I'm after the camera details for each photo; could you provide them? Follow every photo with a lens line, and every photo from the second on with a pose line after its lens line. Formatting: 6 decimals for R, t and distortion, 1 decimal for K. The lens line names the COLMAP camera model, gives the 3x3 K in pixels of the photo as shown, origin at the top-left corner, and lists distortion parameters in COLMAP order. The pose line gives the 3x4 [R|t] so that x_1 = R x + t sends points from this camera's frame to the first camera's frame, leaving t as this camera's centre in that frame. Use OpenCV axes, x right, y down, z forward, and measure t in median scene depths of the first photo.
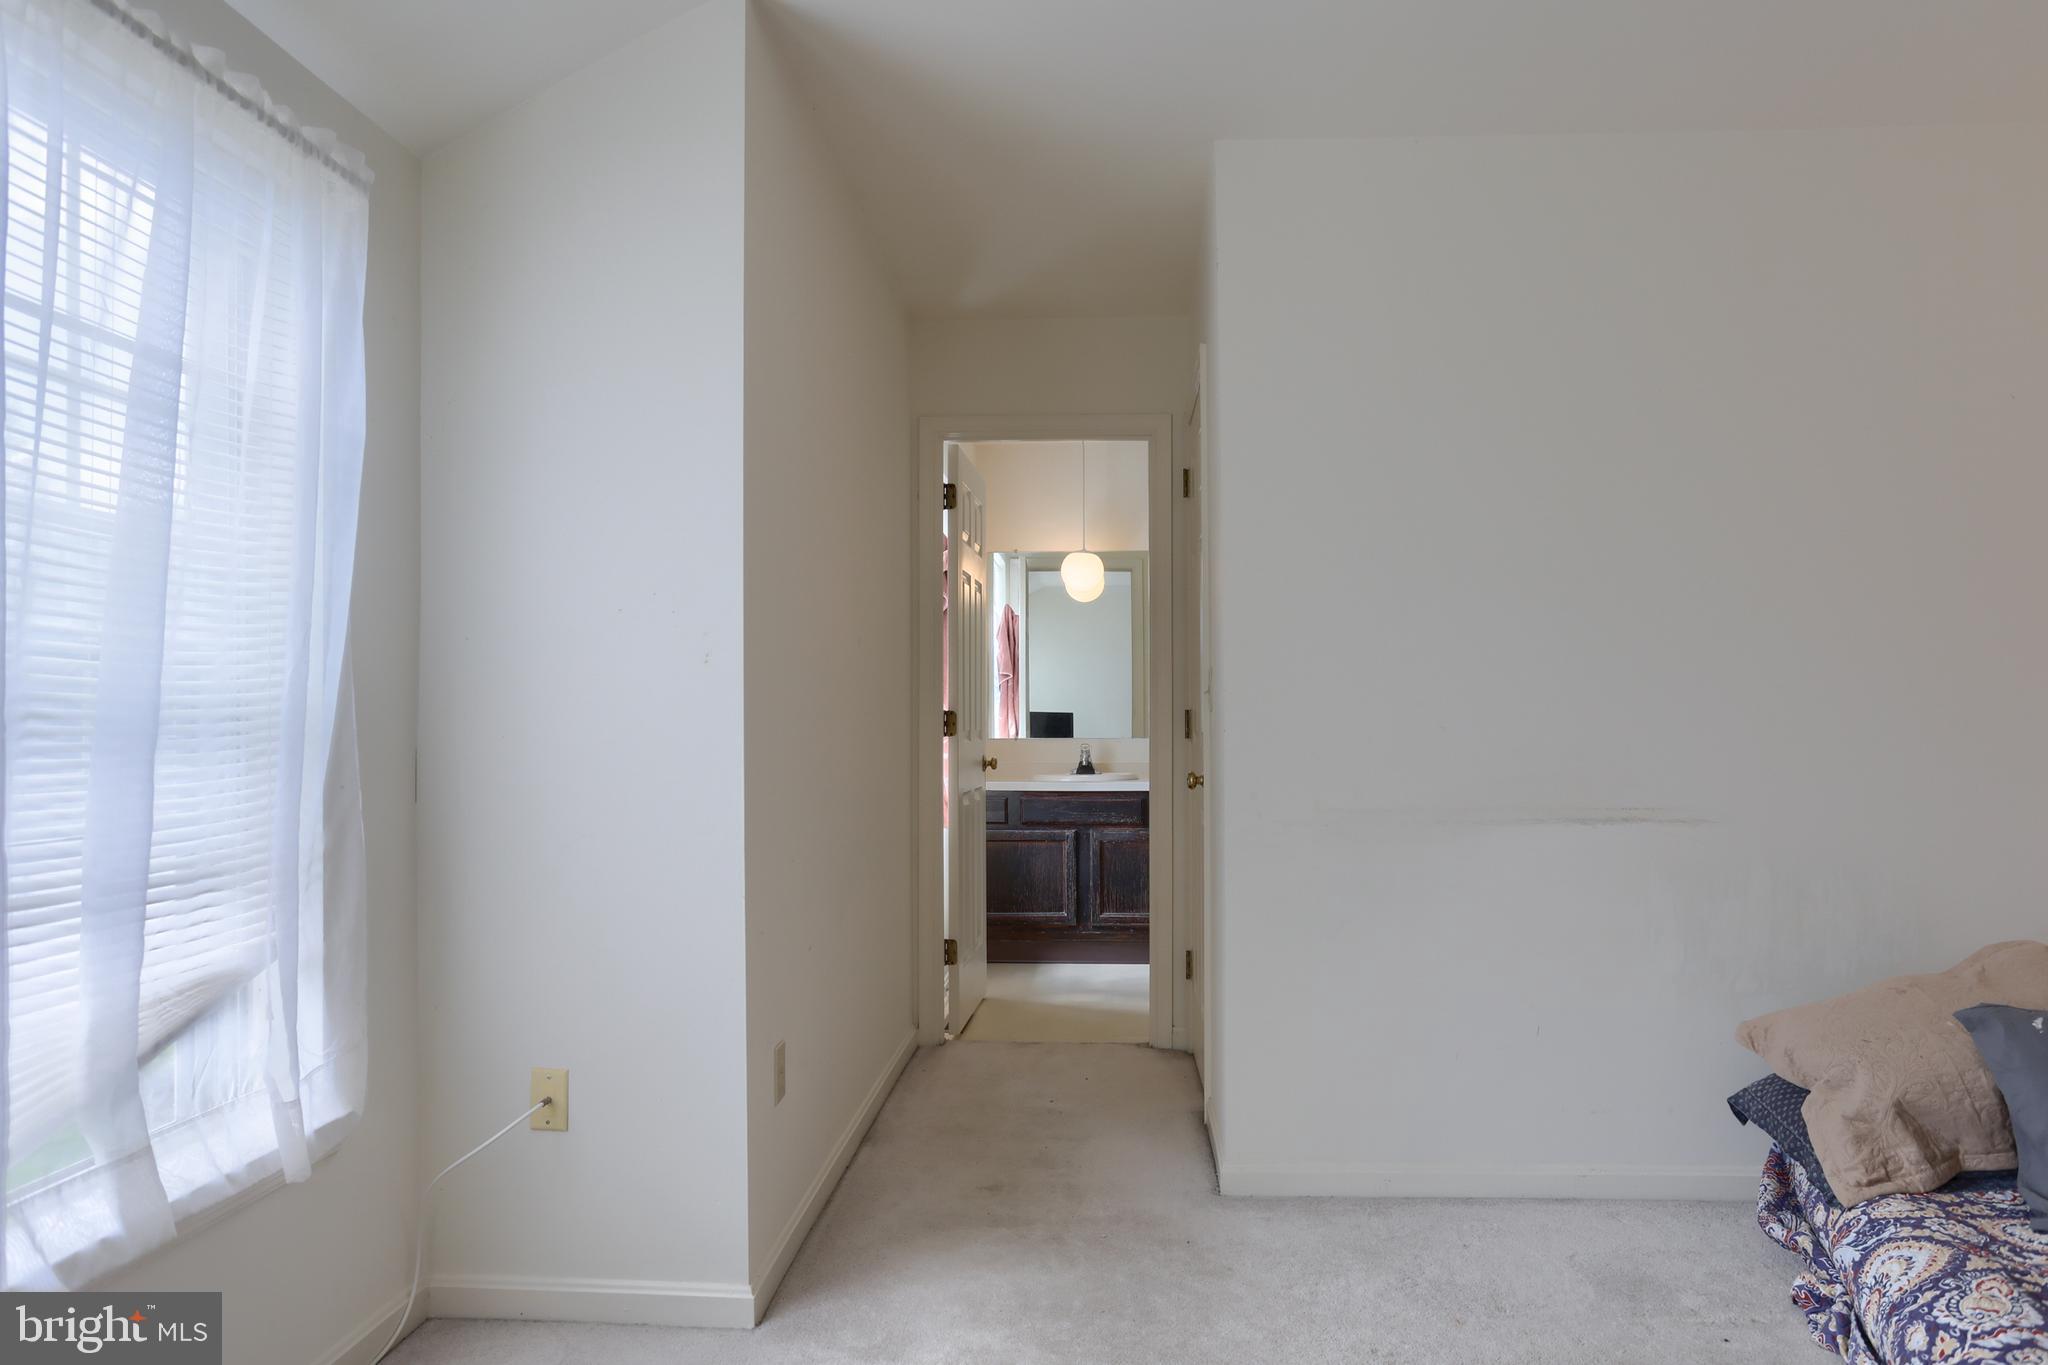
lens RADIAL K [[1084.5, 0, 1031.2], [0, 1084.5, 683.3], [0, 0, 1]] dist [-0.022549, -0.001525]
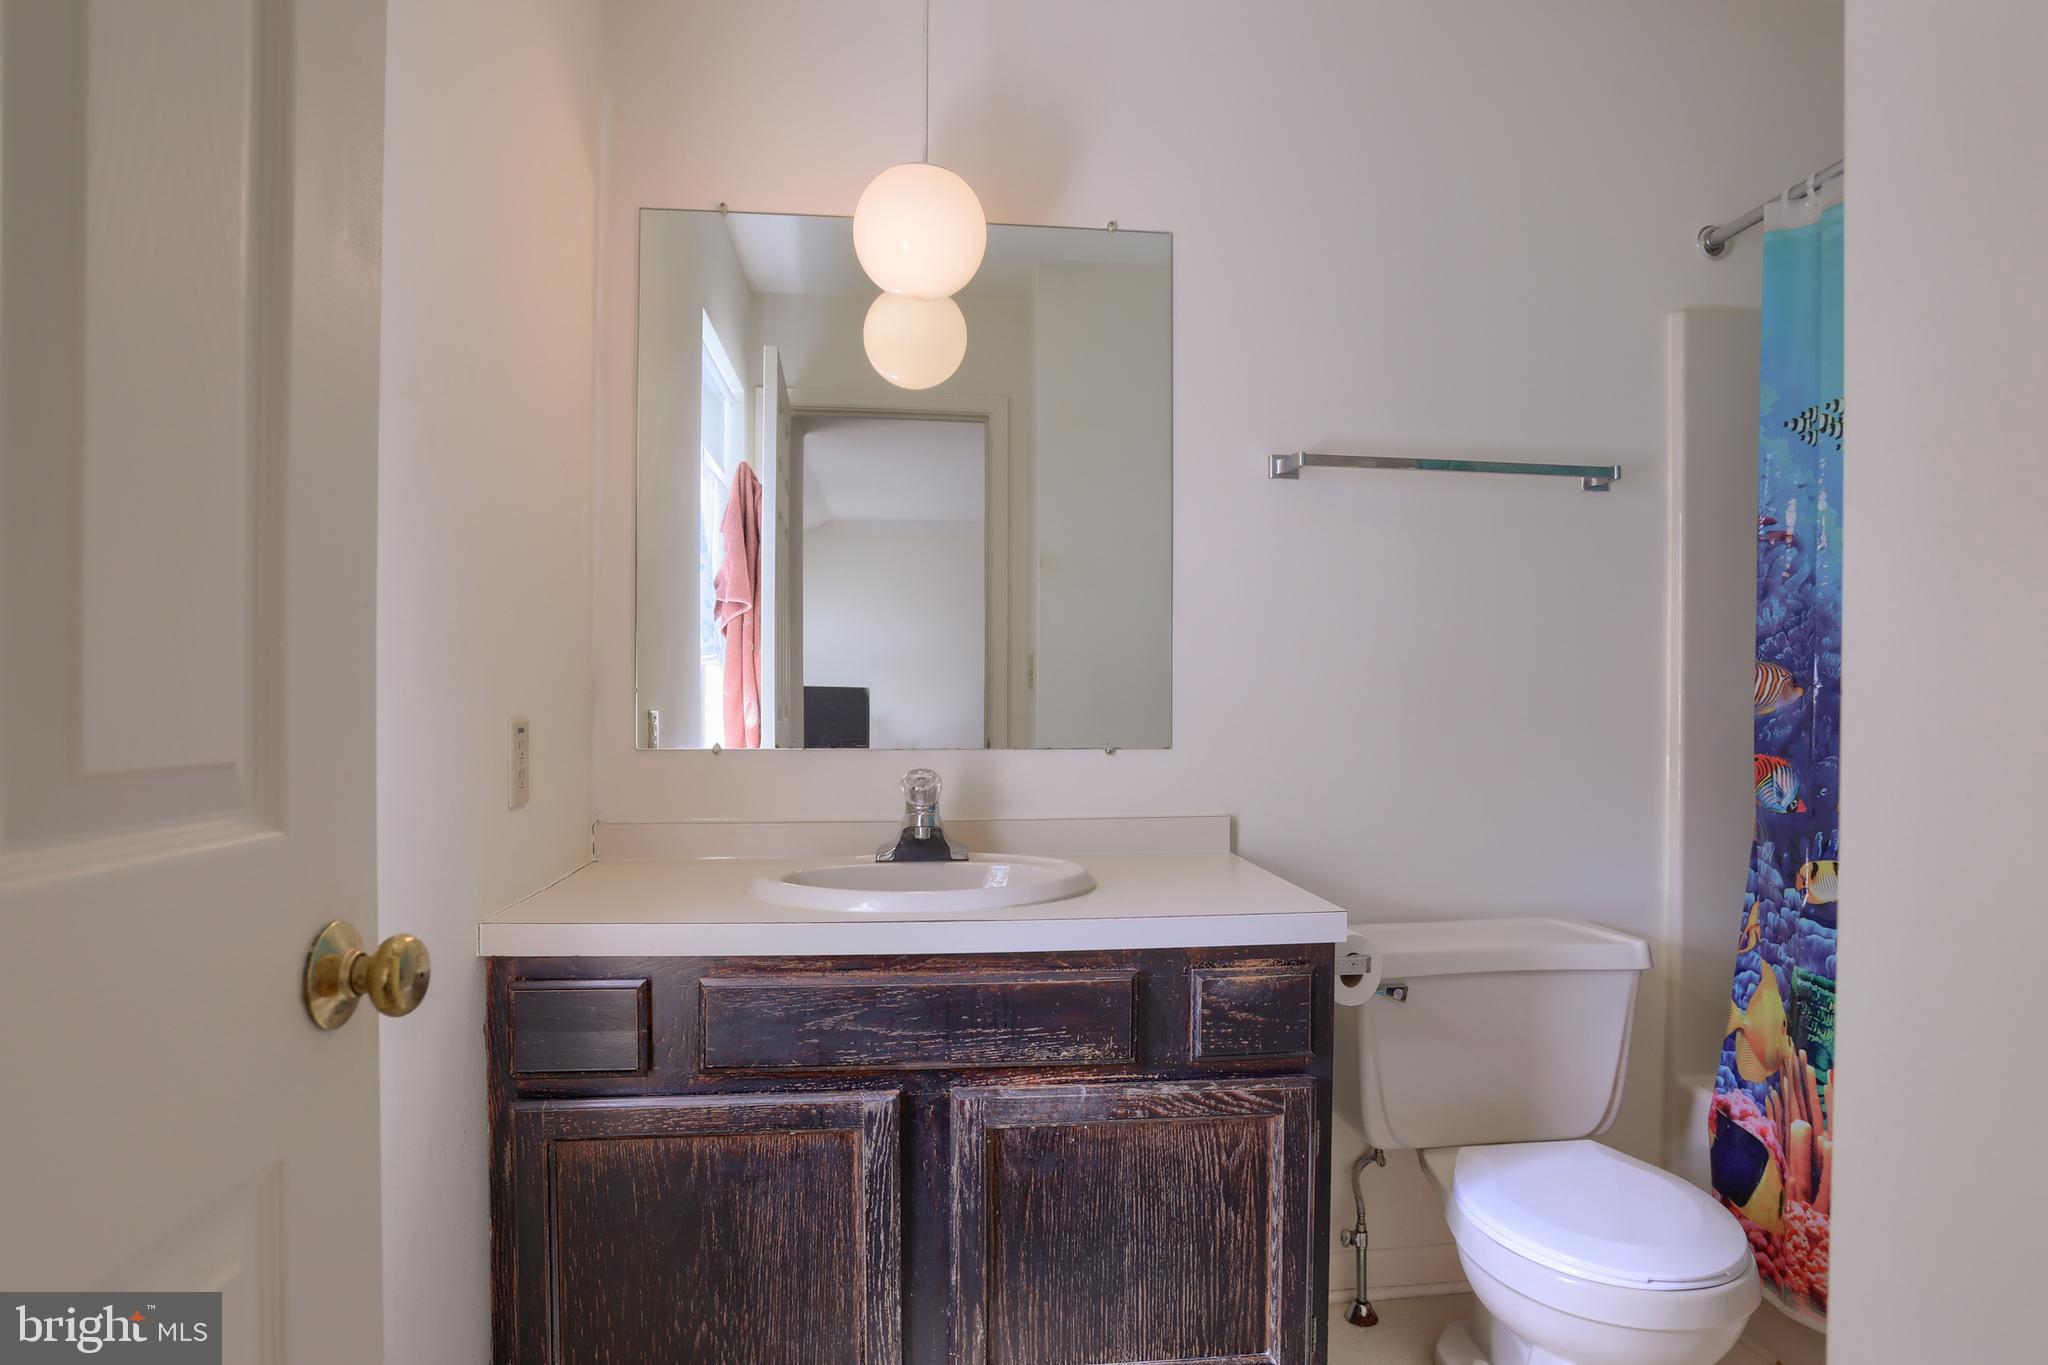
lens RADIAL K [[1164.2, 0, 1027.9], [0, 1164.2, 690.9], [0, 0, 1]] dist [-0.057959, 0.021333]
pose [[0.986330, -0.002840, 0.164756, 0.024956], [-0.000998, 0.999730, 0.023209, 0.024614], [-0.164777, -0.023056, 0.986061, 0.700590]]
